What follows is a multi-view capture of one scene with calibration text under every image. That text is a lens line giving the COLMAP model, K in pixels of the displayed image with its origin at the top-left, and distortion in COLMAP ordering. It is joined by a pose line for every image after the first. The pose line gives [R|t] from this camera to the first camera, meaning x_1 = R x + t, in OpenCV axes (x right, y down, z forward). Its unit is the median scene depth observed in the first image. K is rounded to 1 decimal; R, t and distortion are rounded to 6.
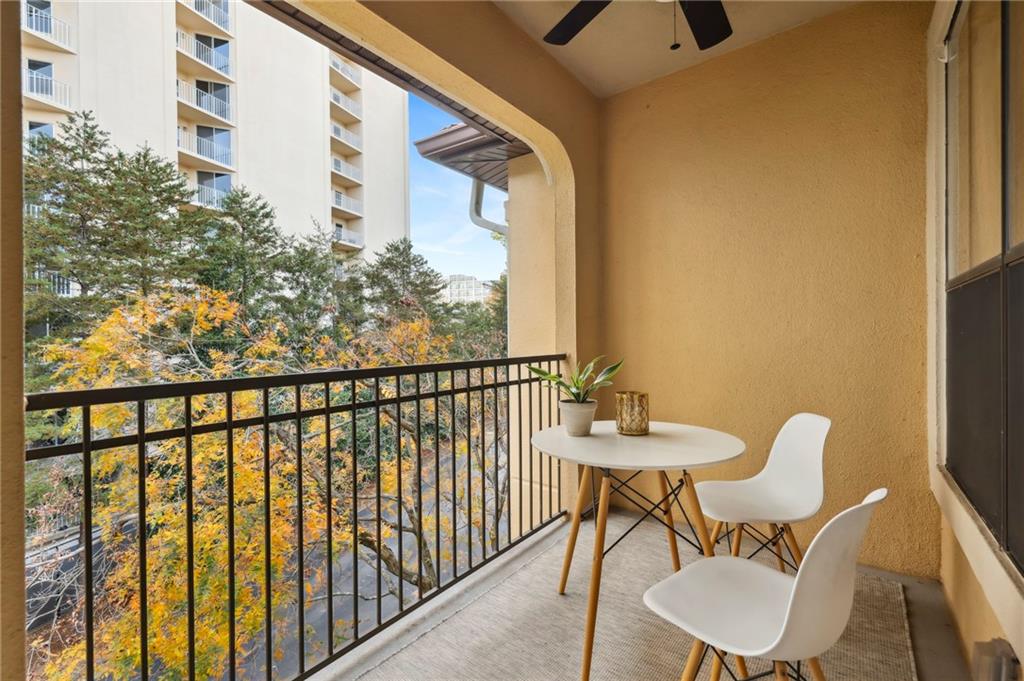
lens RADIAL K [[440.3, 0, 513.8], [0, 440.3, 338.7], [0, 0, 1]] dist [0.000796, -0.000128]
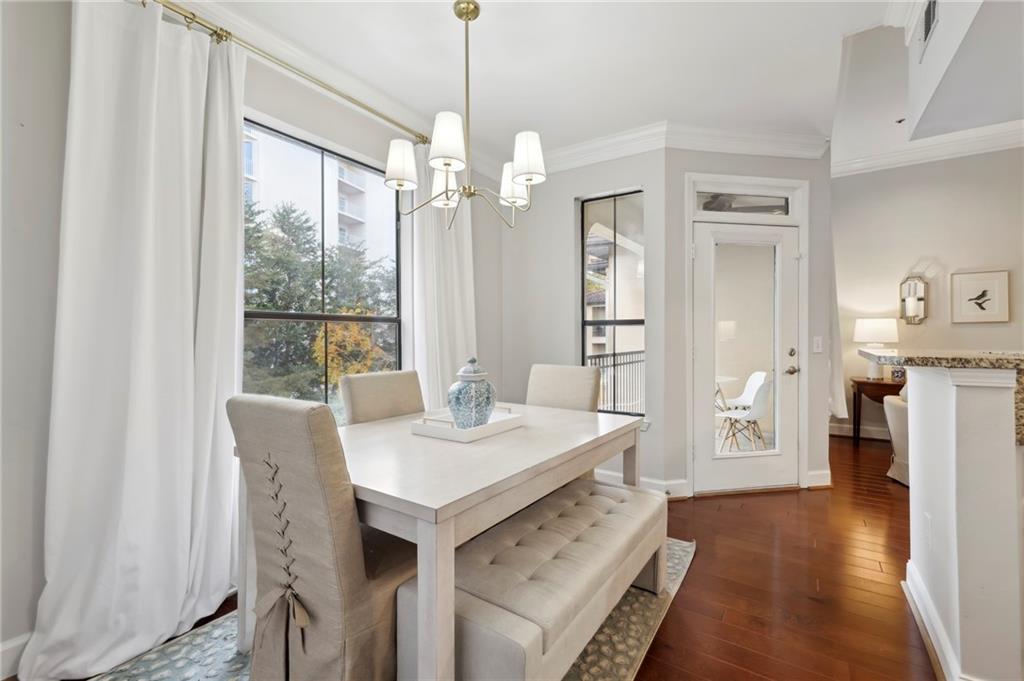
lens RADIAL K [[440.3, 0, 513.8], [0, 440.3, 338.7], [0, 0, 1]] dist [0.000796, -0.000128]
pose [[0.998171, 0.006199, 0.060128, -0.074374], [-0.006304, 0.999979, 0.001566, -0.001377], [-0.060117, -0.001942, 0.998189, -0.118784]]
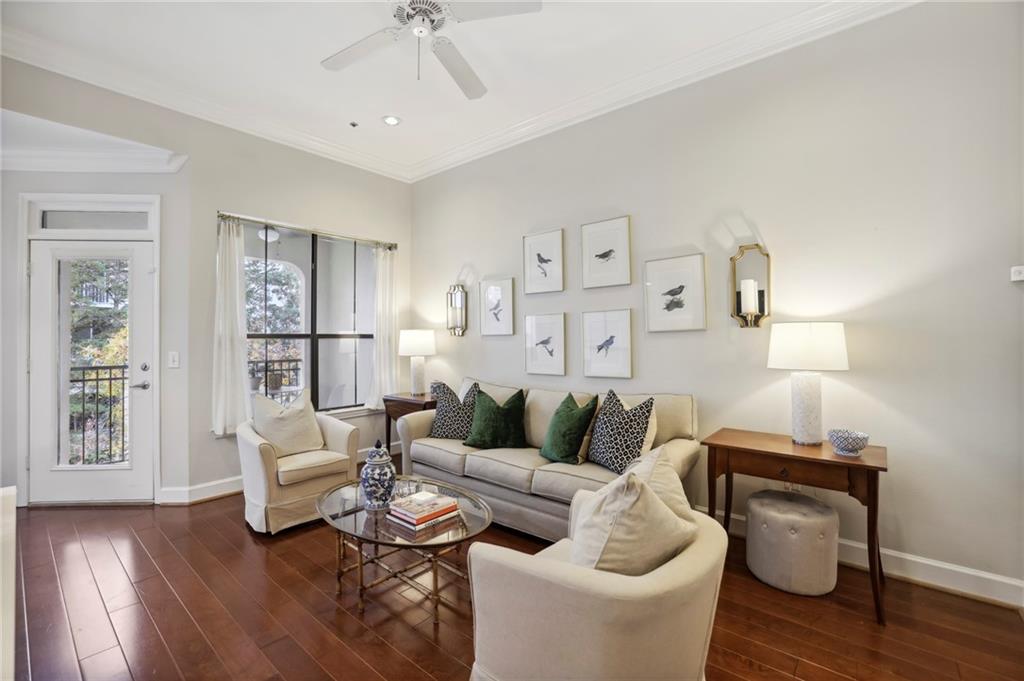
lens RADIAL K [[446.4, 0, 512.0], [0, 446.4, 340.5], [0, 0, 1]] dist [-0.028072, 0.000152]
pose [[0.998511, 0.011507, -0.053331, 0.134253], [-0.011495, 0.999934, 0.000535, -0.006806], [0.053333, 0.000079, 0.998577, -0.116120]]
